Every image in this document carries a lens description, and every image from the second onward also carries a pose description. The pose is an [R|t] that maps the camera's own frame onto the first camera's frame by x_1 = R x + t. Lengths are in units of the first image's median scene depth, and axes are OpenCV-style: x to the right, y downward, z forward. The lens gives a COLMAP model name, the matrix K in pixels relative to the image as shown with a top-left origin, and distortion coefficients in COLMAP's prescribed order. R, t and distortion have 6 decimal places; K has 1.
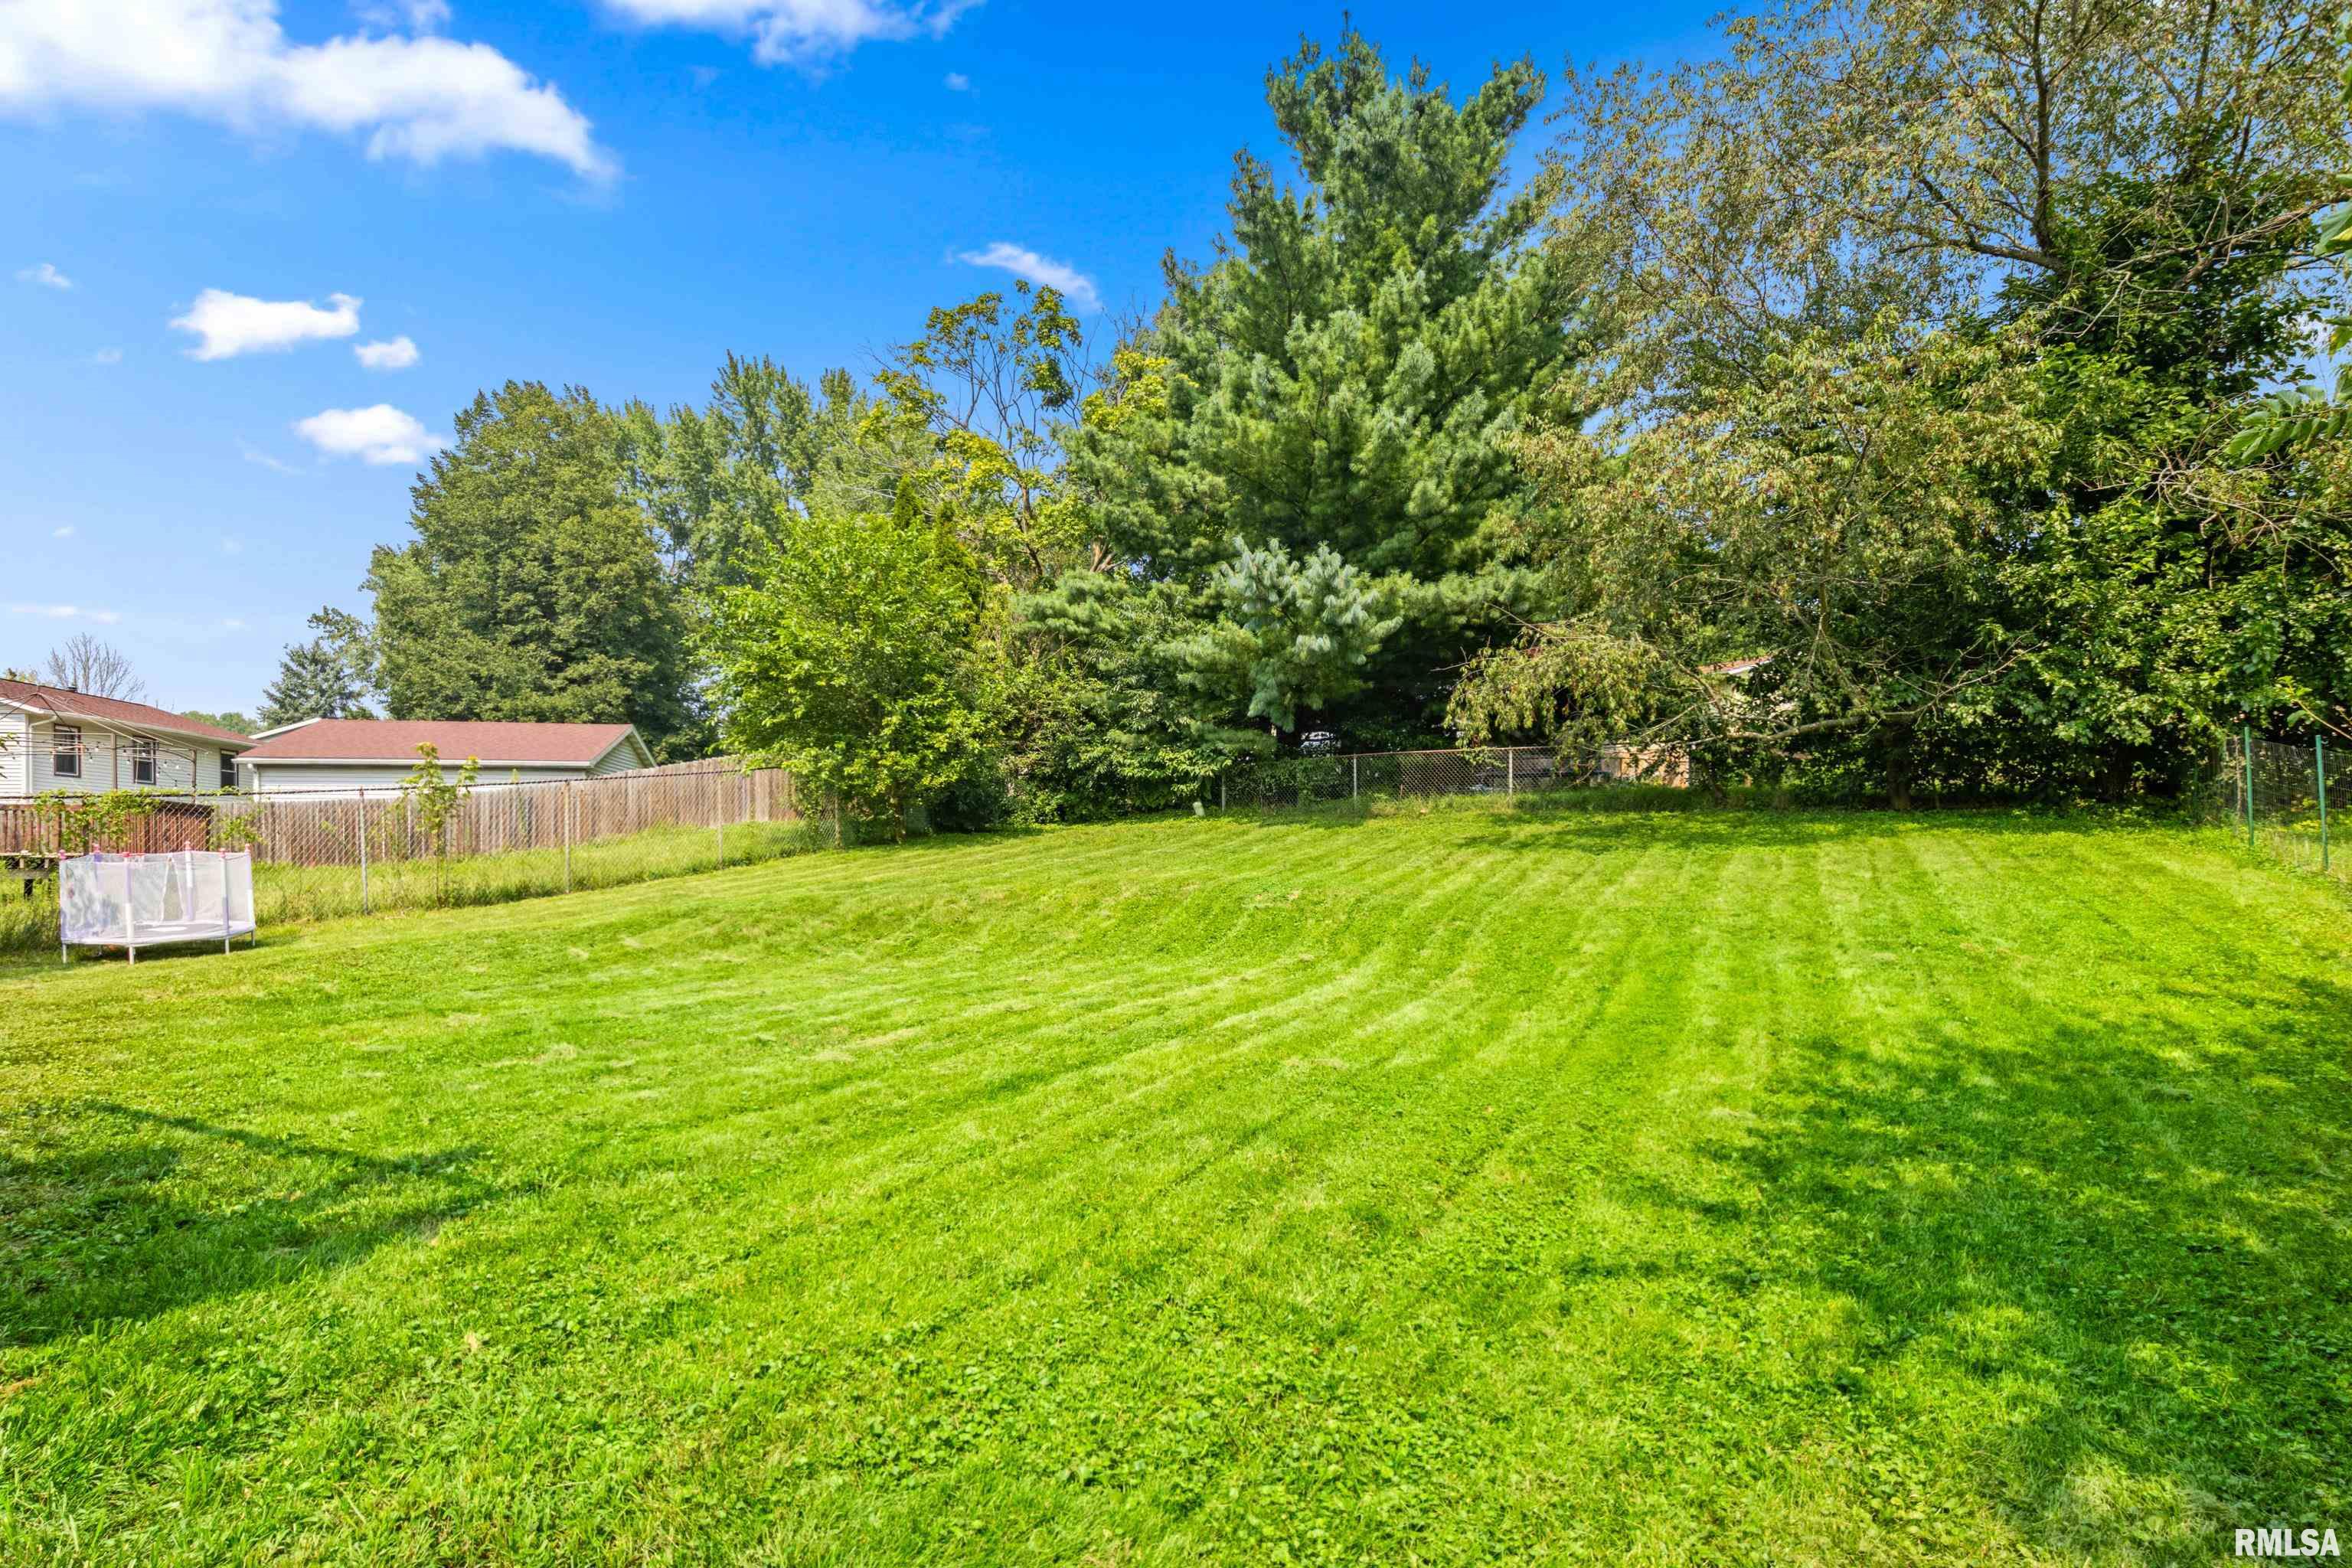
lens RADIAL K [[1220.3, 0, 1217.3], [0, 1220.3, 828.5], [0, 0, 1]] dist [0.006501, -0.003583]
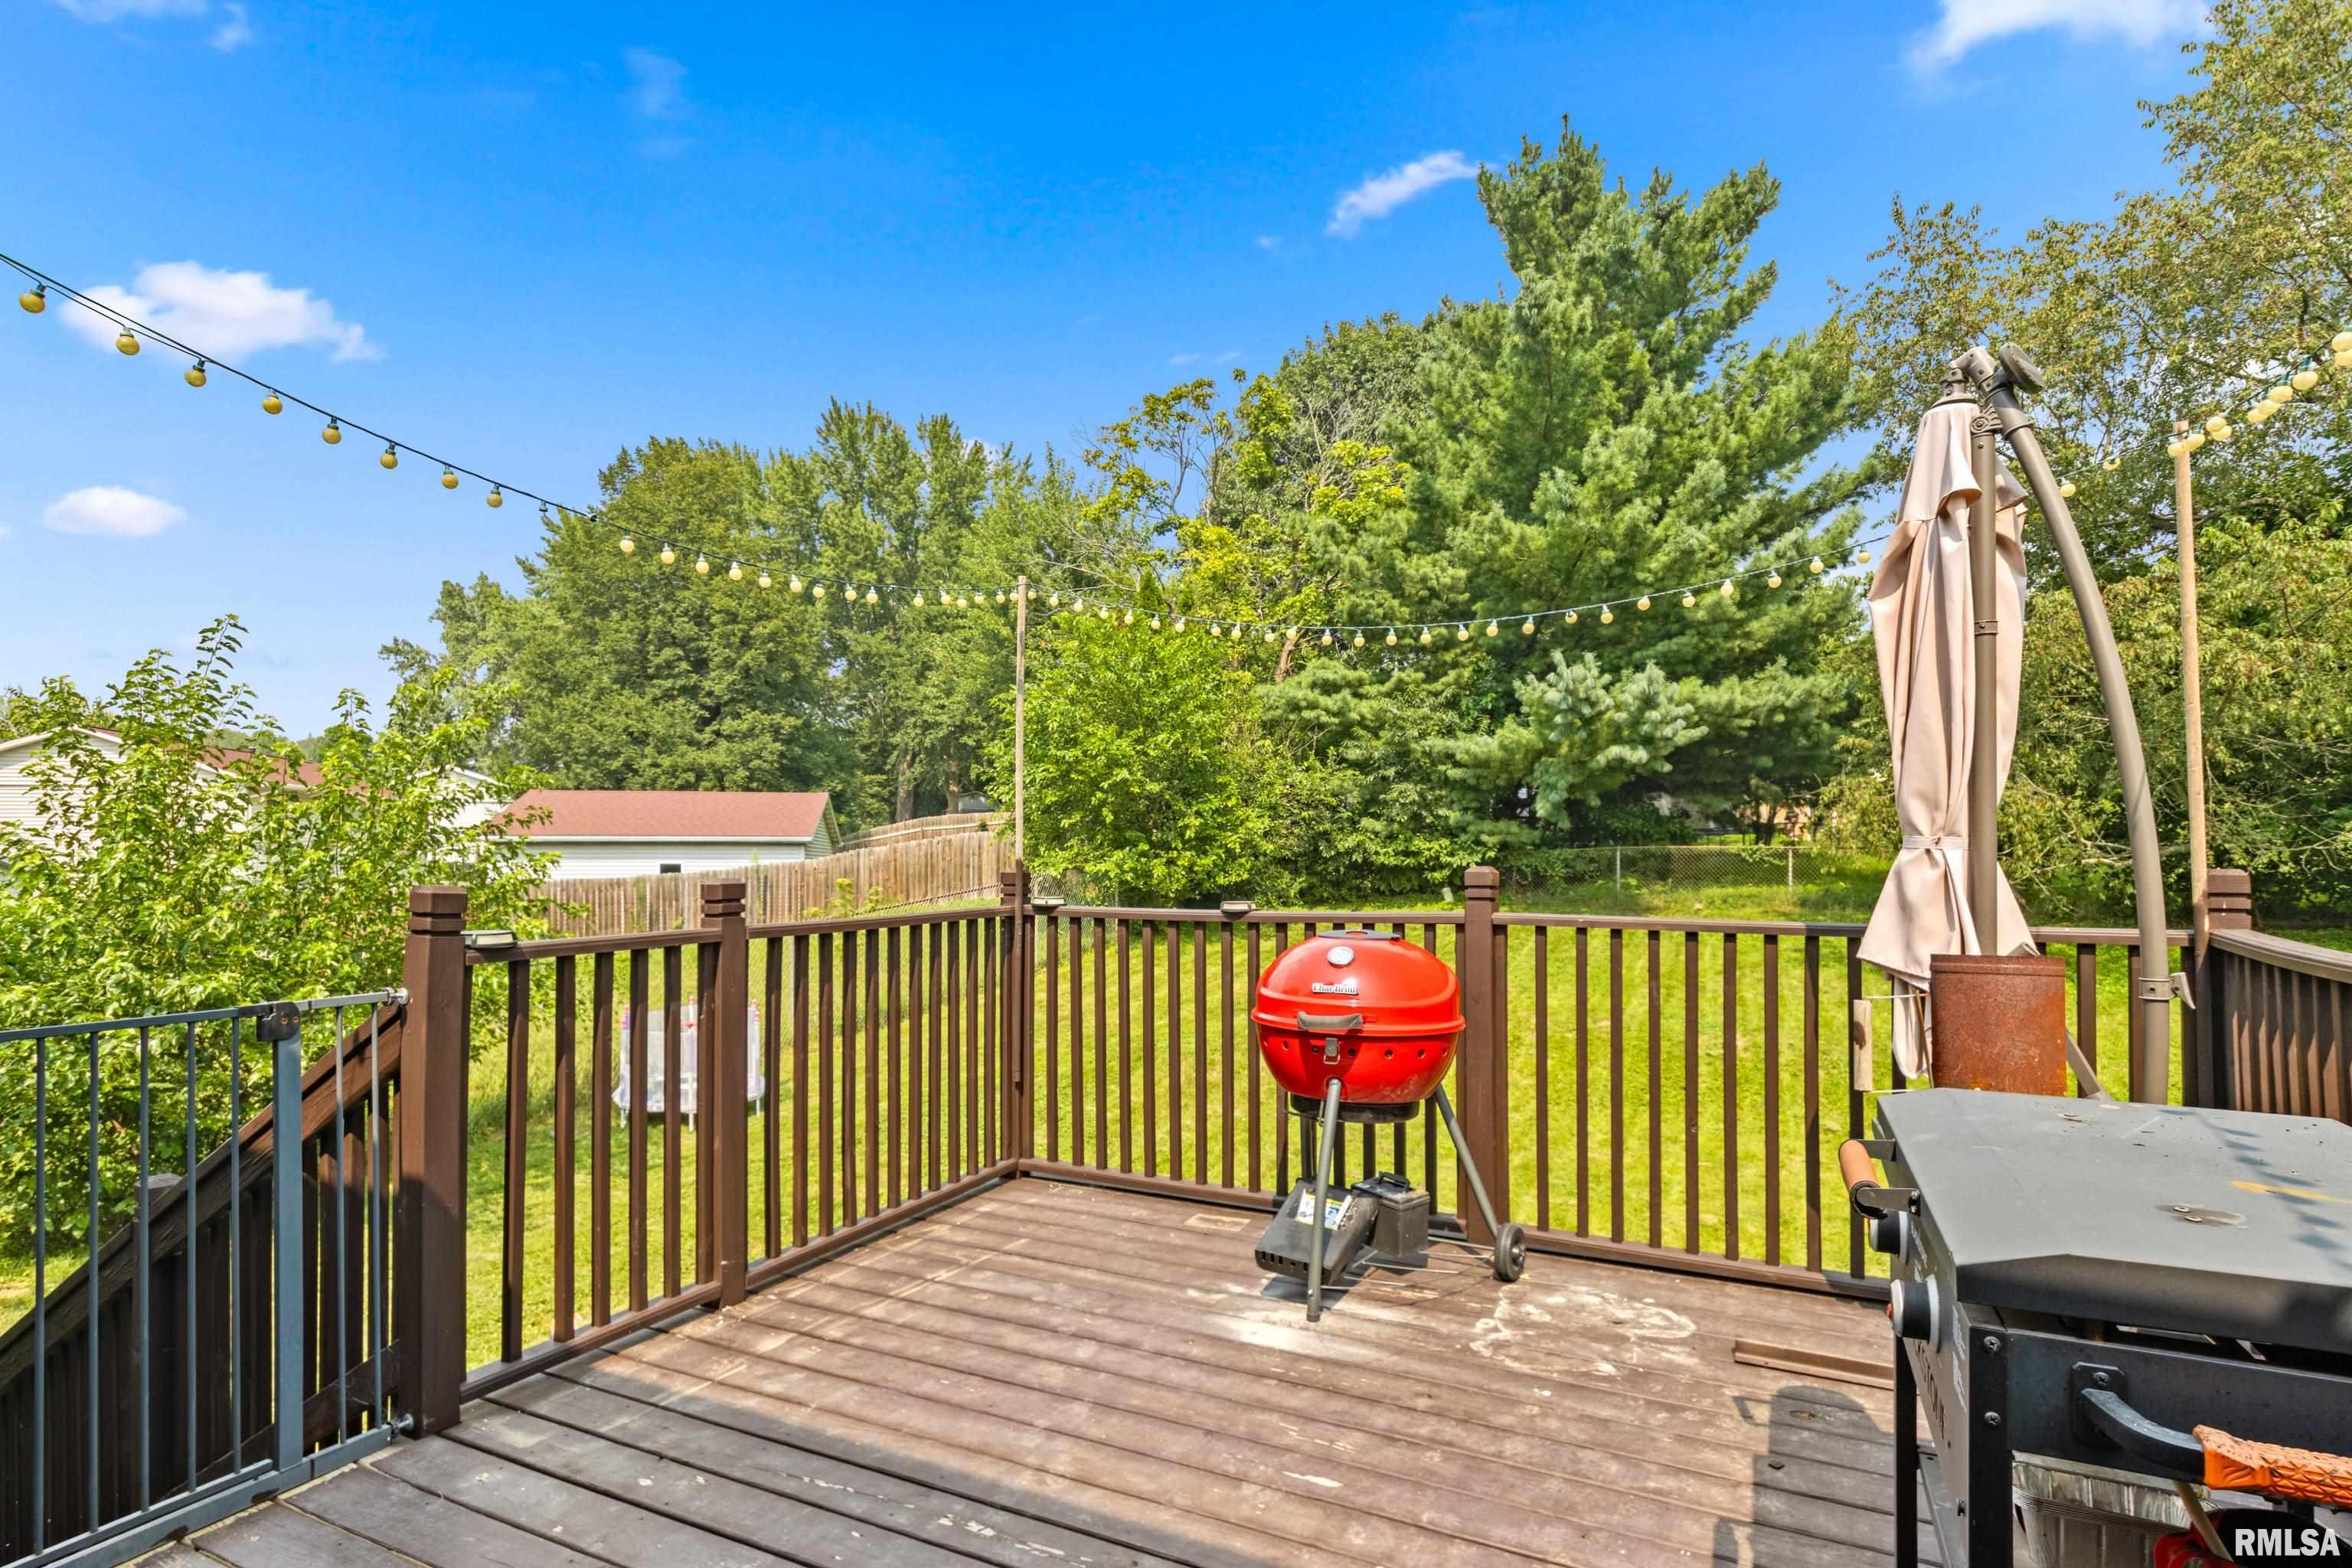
lens RADIAL K [[1220.3, 0, 1175.7], [0, 1220.3, 795.9], [0, 0, 1]] dist [0.006501, -0.003583]
pose [[0.999999, -0.000103, 0.001583, -0.242636], [0.000138, 0.999748, -0.022432, -0.075619], [-0.001580, 0.022433, 0.999747, -0.020493]]
